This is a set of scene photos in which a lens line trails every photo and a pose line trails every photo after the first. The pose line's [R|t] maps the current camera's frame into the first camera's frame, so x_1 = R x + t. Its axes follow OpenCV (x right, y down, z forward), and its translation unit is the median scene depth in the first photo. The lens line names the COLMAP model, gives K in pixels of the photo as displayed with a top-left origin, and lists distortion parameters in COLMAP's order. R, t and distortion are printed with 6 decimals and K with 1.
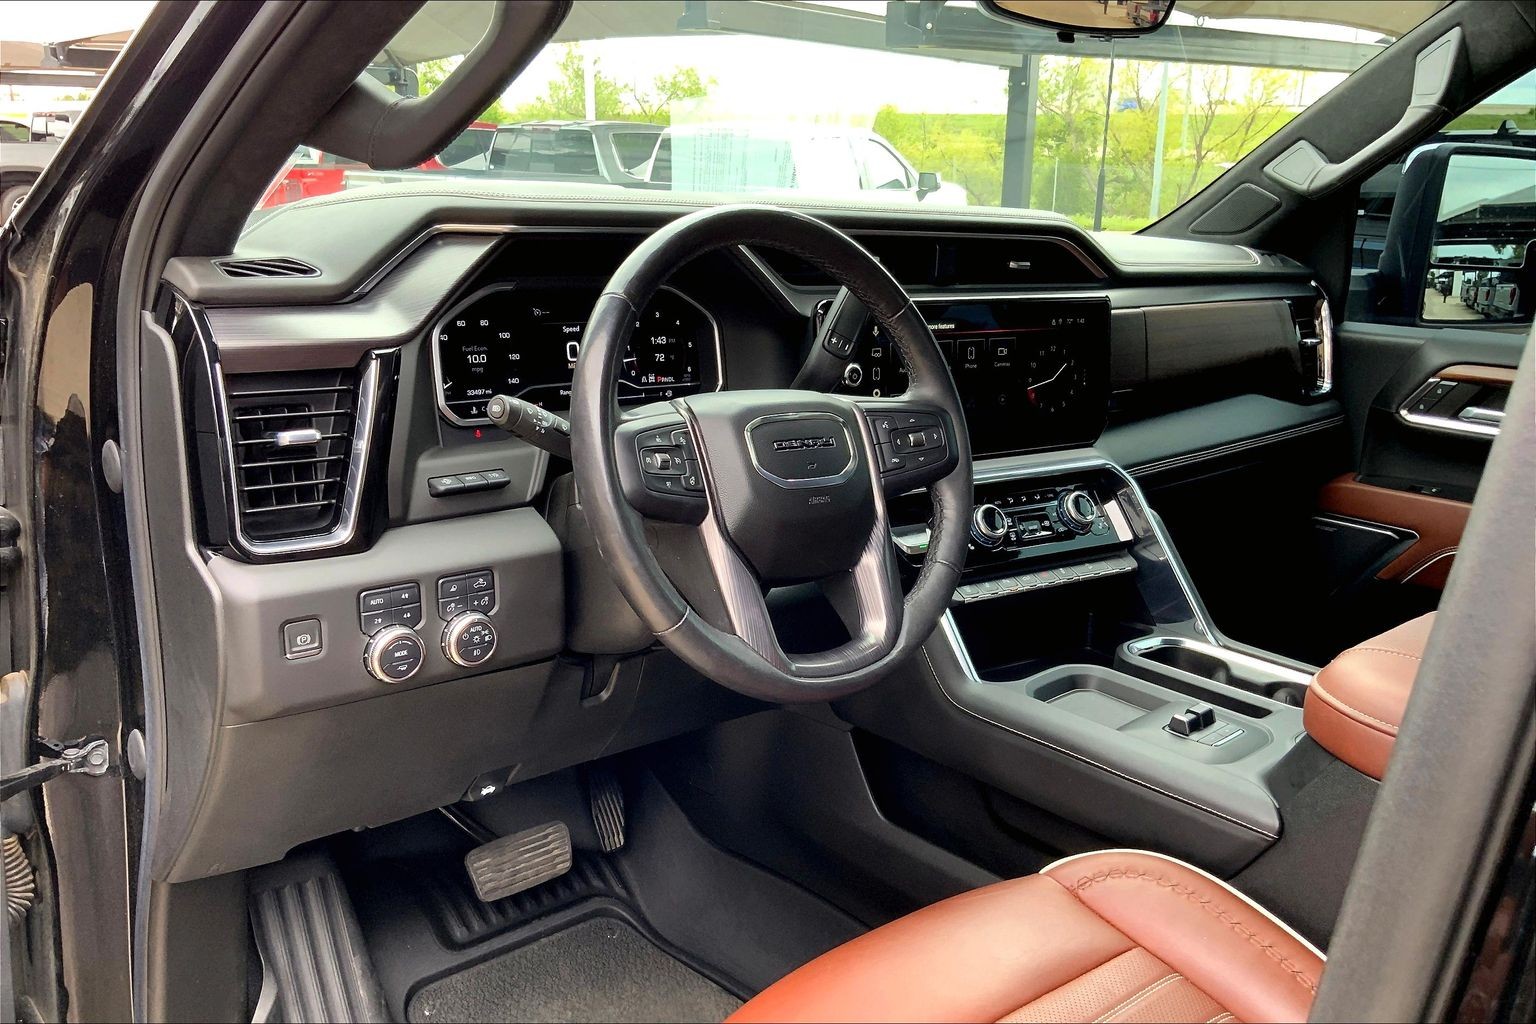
lens RADIAL K [[1277.2, 0, 768.0], [0, 1277.2, 512.0], [0, 0, 1]] dist [0.109937, -0.250150]
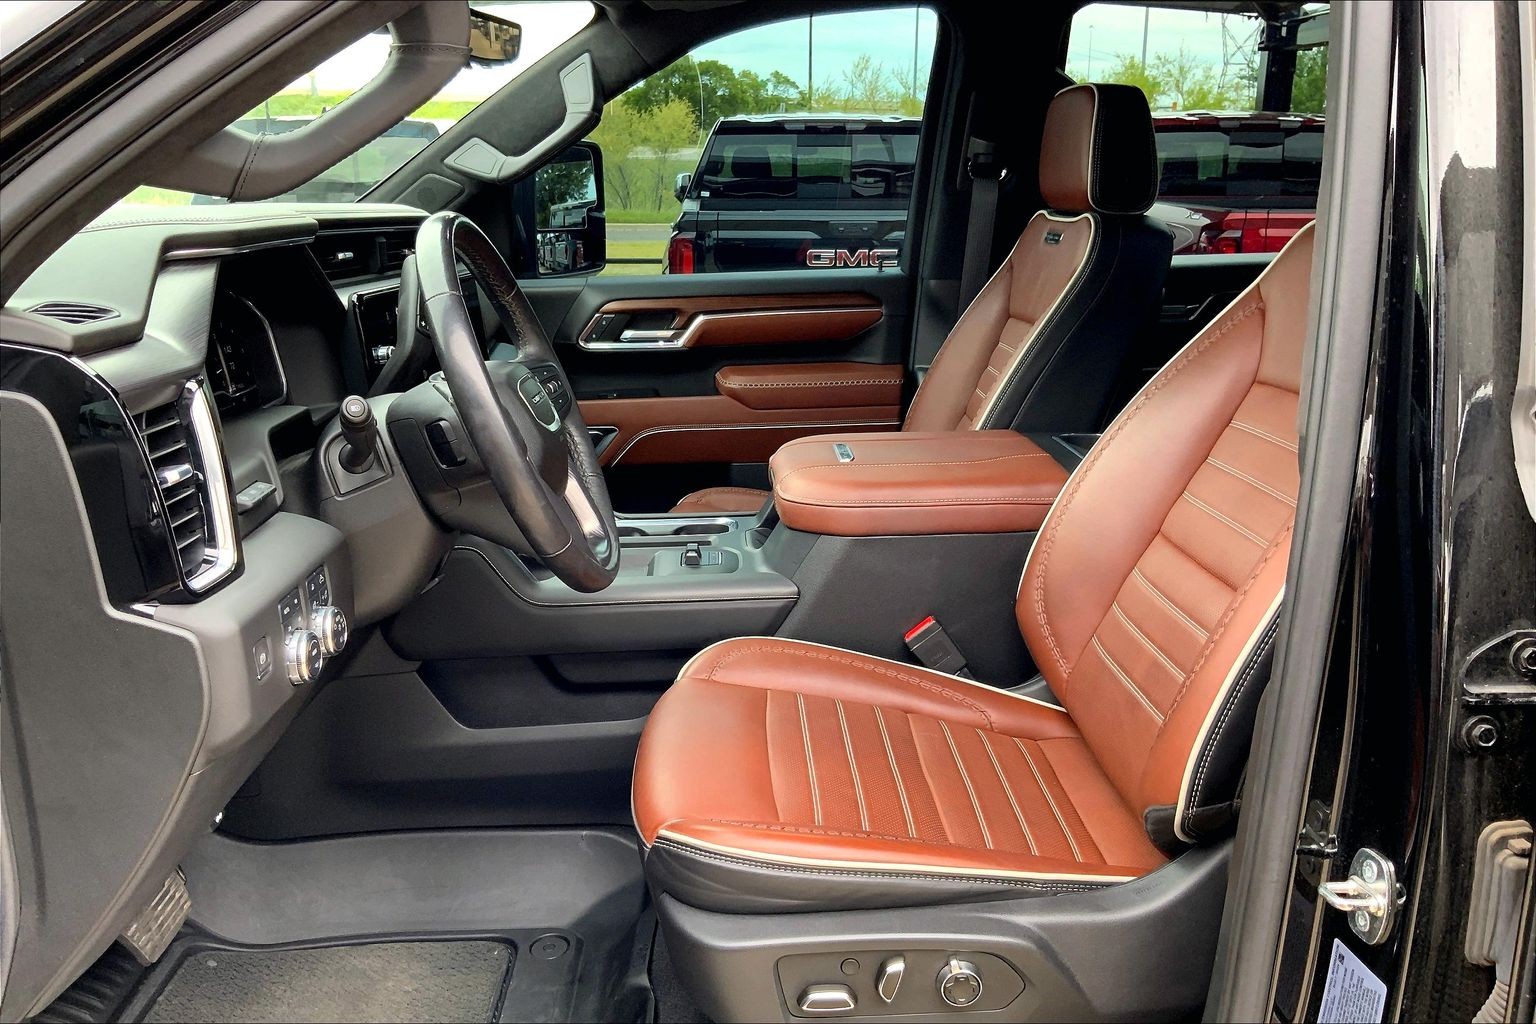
lens RADIAL K [[1277.2, 0, 768.0], [0, 1277.2, 512.0], [0, 0, 1]] dist [0.109937, -0.250150]
pose [[0.625452, -0.236304, 0.743620, -0.610217], [0.223846, 0.967318, 0.119116, -0.034171], [-0.747465, 0.091955, 0.657906, 0.005807]]
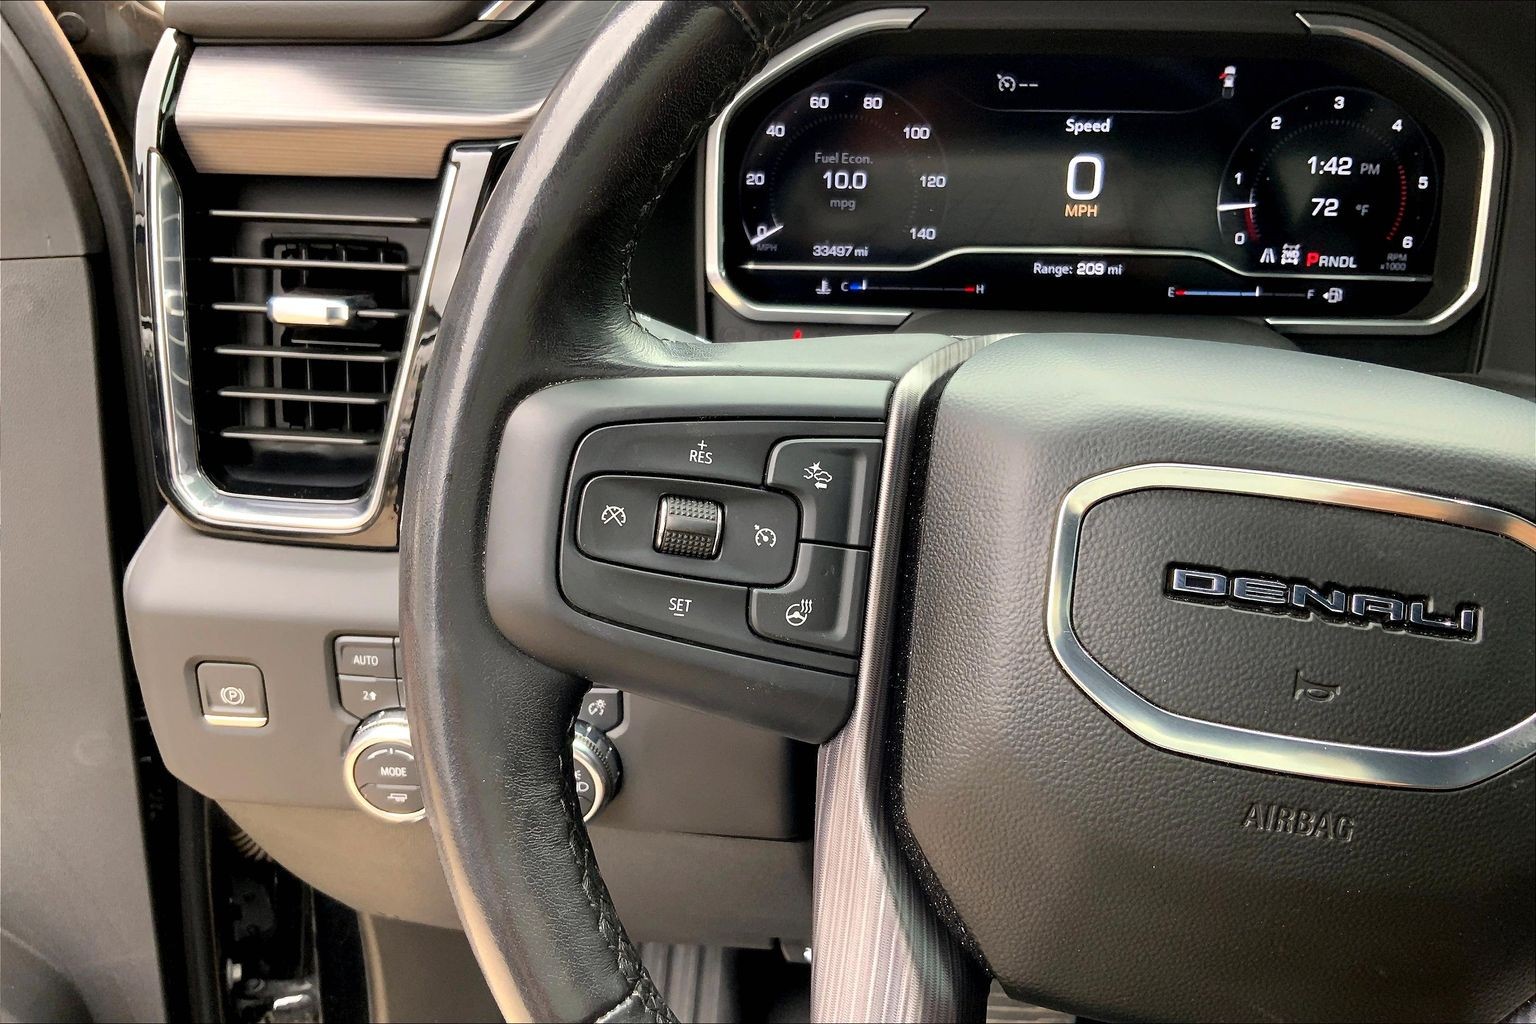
lens RADIAL K [[1277.2, 0, 768.0], [0, 1277.2, 512.0], [0, 0, 1]] dist [0.109937, -0.250150]
pose [[0.705278, 0.249245, -0.663672, 0.092111], [-0.148494, 0.967330, 0.205481, -0.083295], [0.693205, -0.046370, 0.719248, 0.559093]]
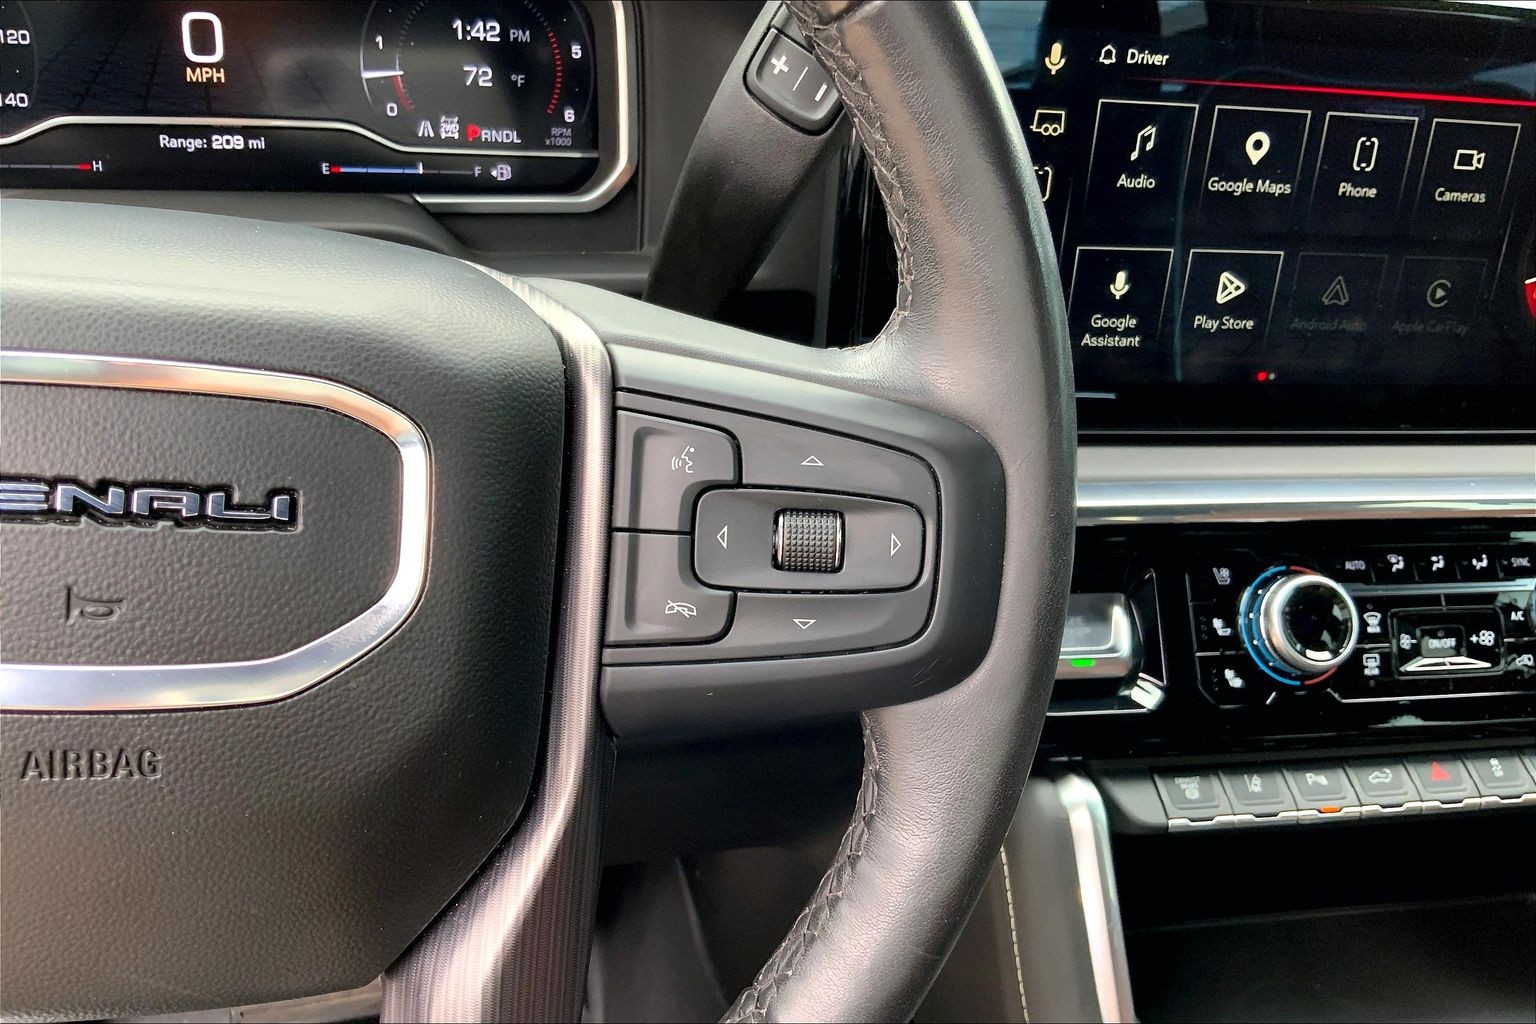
lens RADIAL K [[1277.2, 0, 768.0], [0, 1277.2, 512.0], [0, 0, 1]] dist [0.109937, -0.250150]
pose [[0.916139, 0.208856, -0.342153, 0.161555], [-0.139189, 0.966179, 0.217083, -0.088950], [0.375920, -0.151255, 0.914224, 0.641860]]
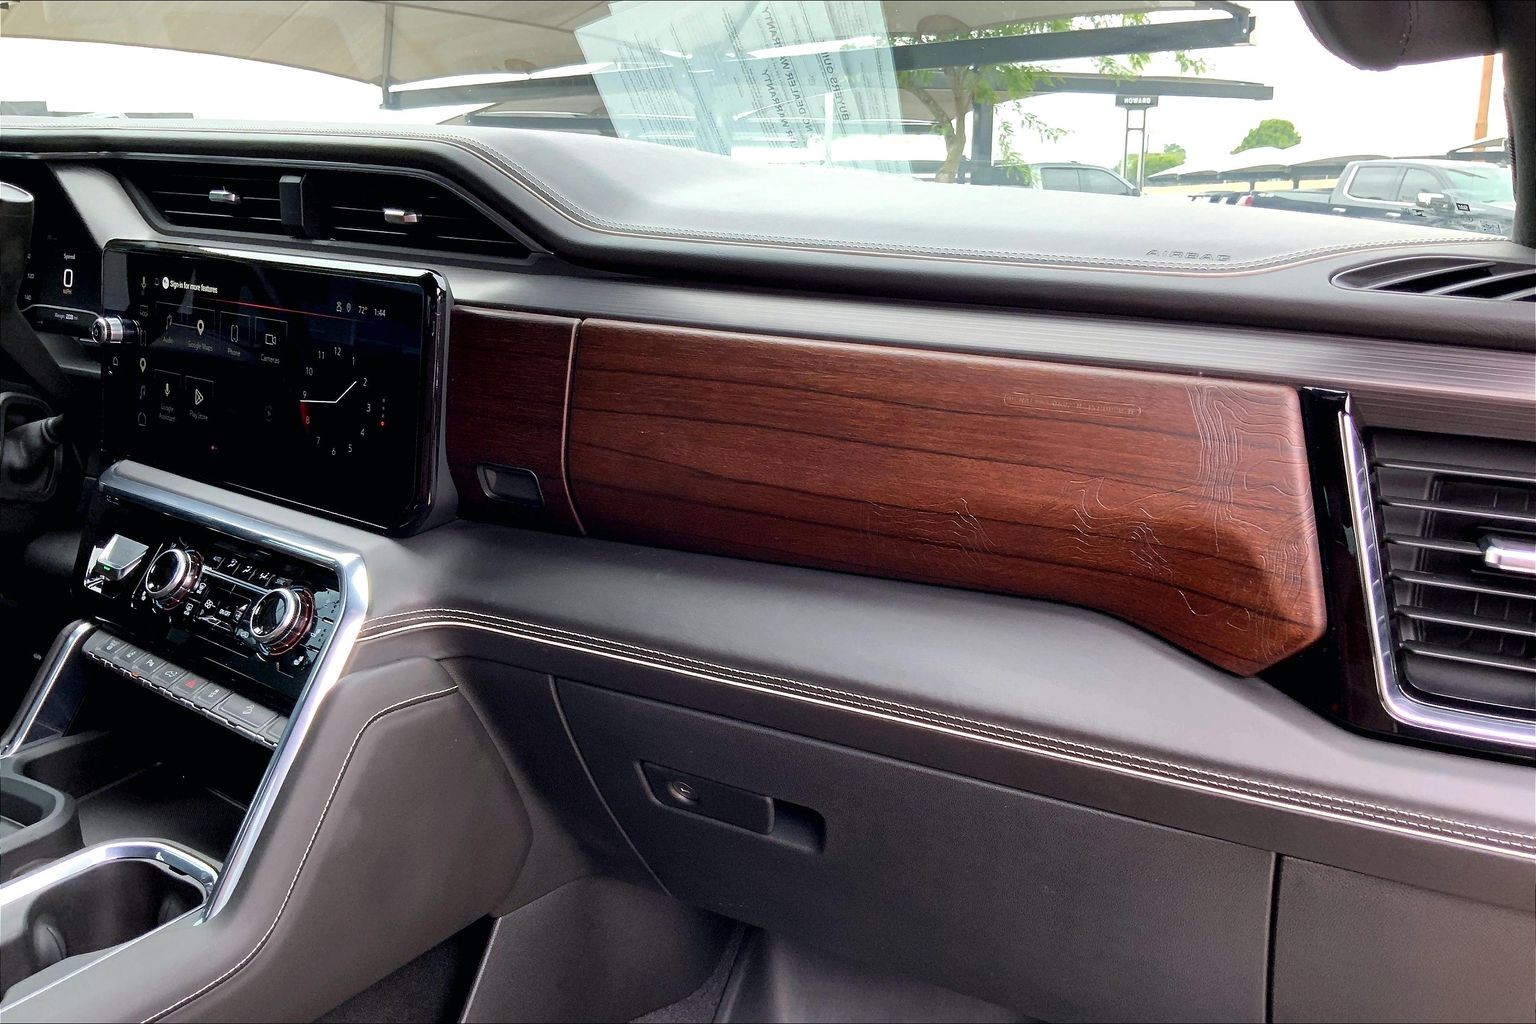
lens RADIAL K [[1277.2, 0, 768.0], [0, 1277.2, 512.0], [0, 0, 1]] dist [0.109937, -0.250150]
pose [[0.316446, 0.209293, -0.925234, 0.970564], [-0.247598, 0.959771, 0.132422, -0.208713], [0.915728, 0.187181, 0.355536, 1.113405]]
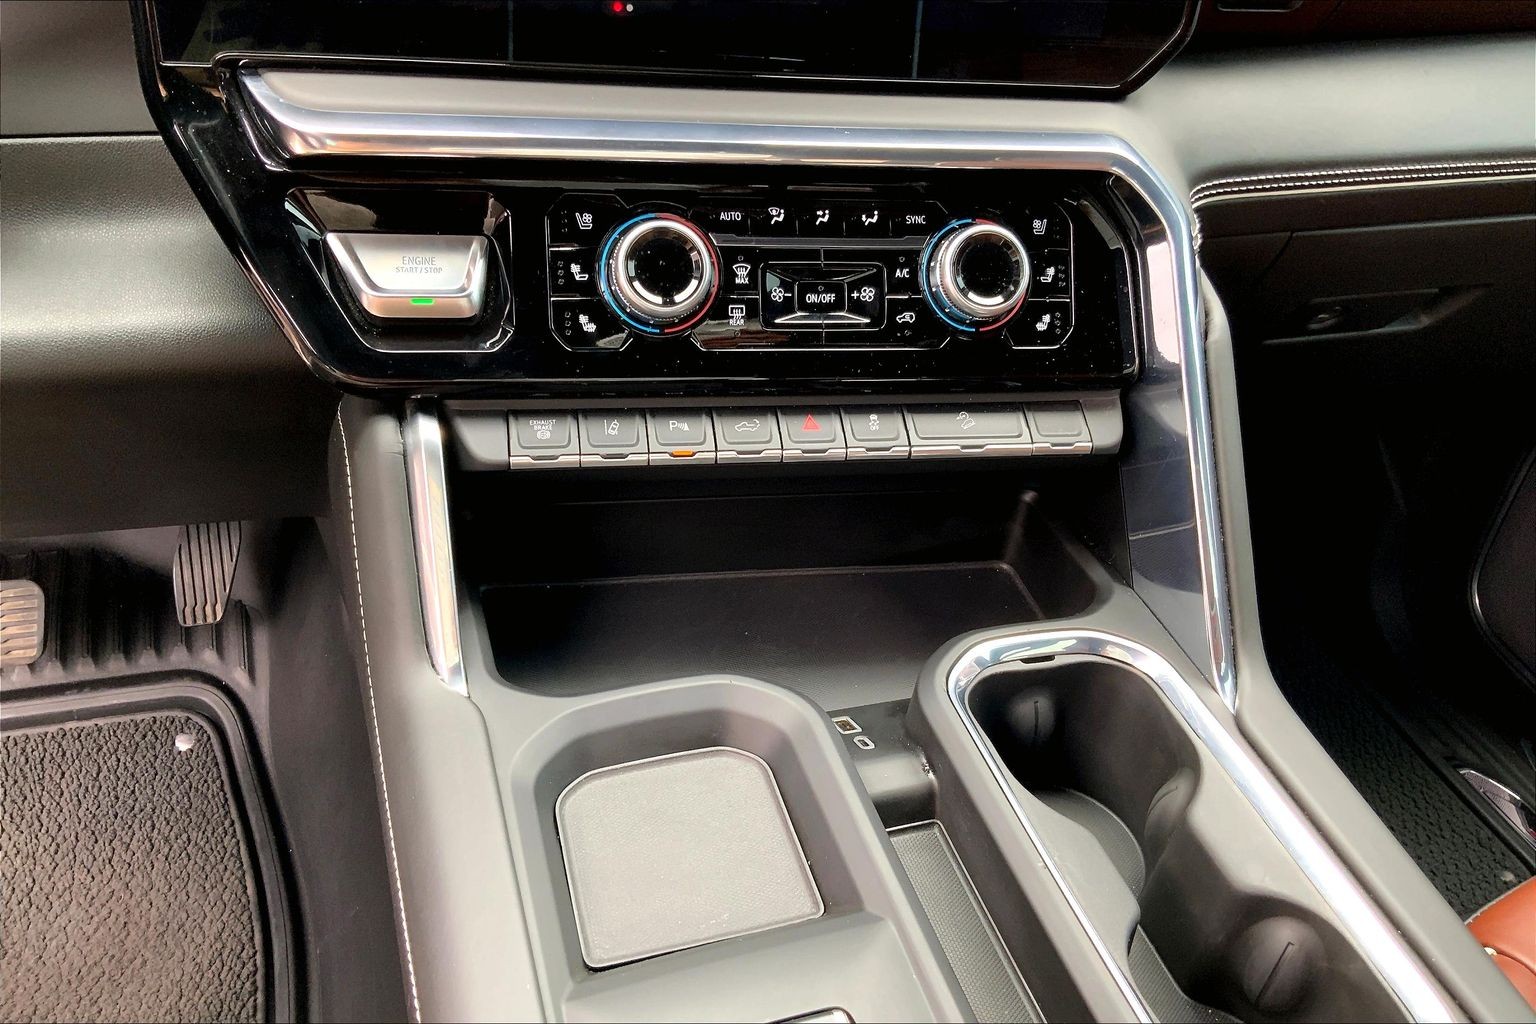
lens RADIAL K [[1277.2, 0, 768.0], [0, 1277.2, 512.0], [0, 0, 1]] dist [0.109937, -0.250150]
pose [[0.916447, 0.283523, -0.282381, 0.351630], [-0.161040, 0.907329, 0.388355, -0.084353], [0.366320, -0.310433, 0.877178, 0.703013]]
